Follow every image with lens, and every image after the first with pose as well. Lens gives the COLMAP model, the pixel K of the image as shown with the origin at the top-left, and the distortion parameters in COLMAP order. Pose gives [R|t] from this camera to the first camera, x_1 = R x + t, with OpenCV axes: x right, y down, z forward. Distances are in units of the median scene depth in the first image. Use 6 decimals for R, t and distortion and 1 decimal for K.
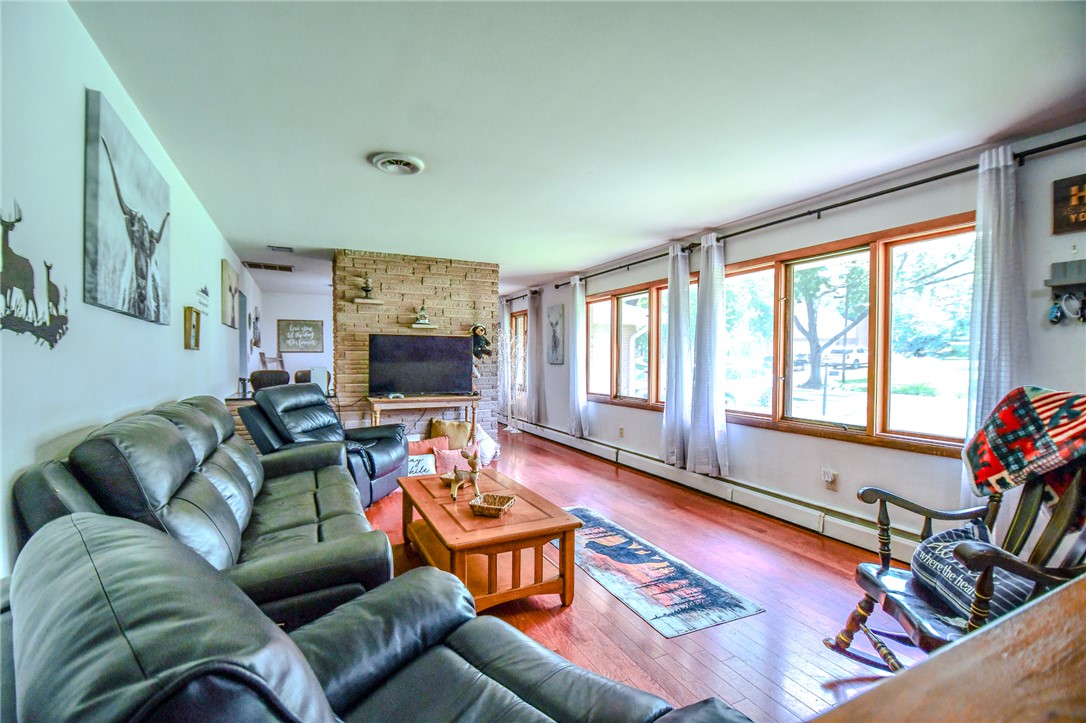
lens RADIAL K [[475.9, 0, 525.2], [0, 475.9, 365.7], [0, 0, 1]] dist [0.002604, -0.015661]
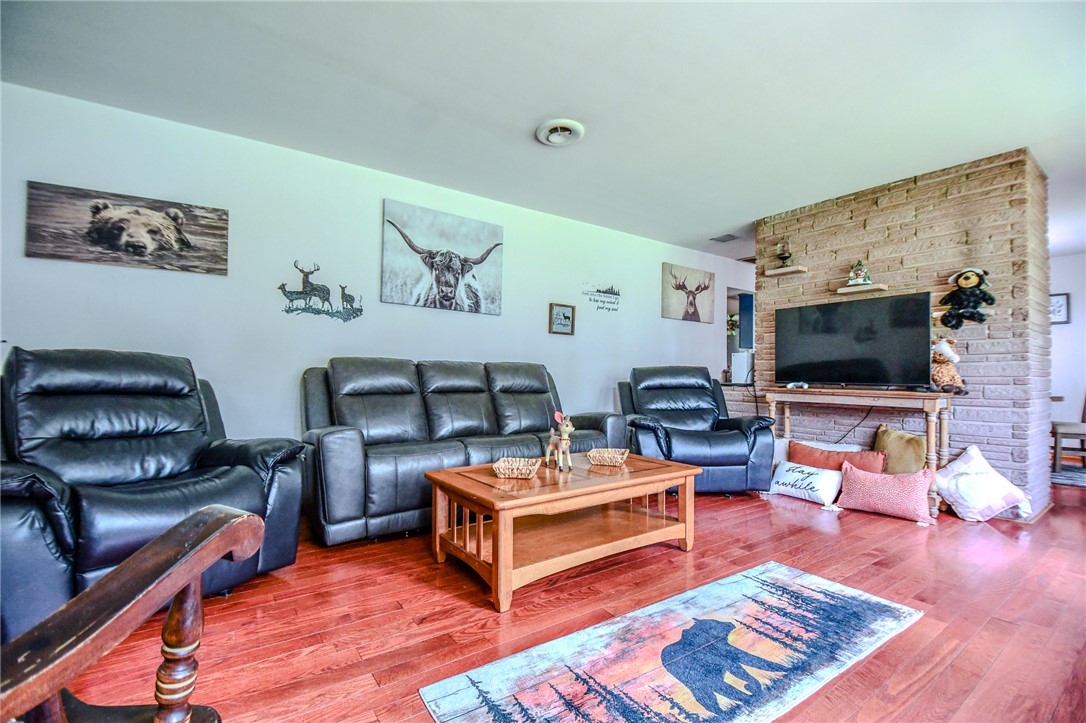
lens RADIAL K [[475.9, 0, 525.2], [0, 475.9, 365.7], [0, 0, 1]] dist [0.002604, -0.015661]
pose [[0.153936, -0.023908, -0.987792, 0.621546], [-0.024885, 0.999296, -0.028064, 0.095538], [0.987767, 0.028901, 0.153233, 0.662699]]
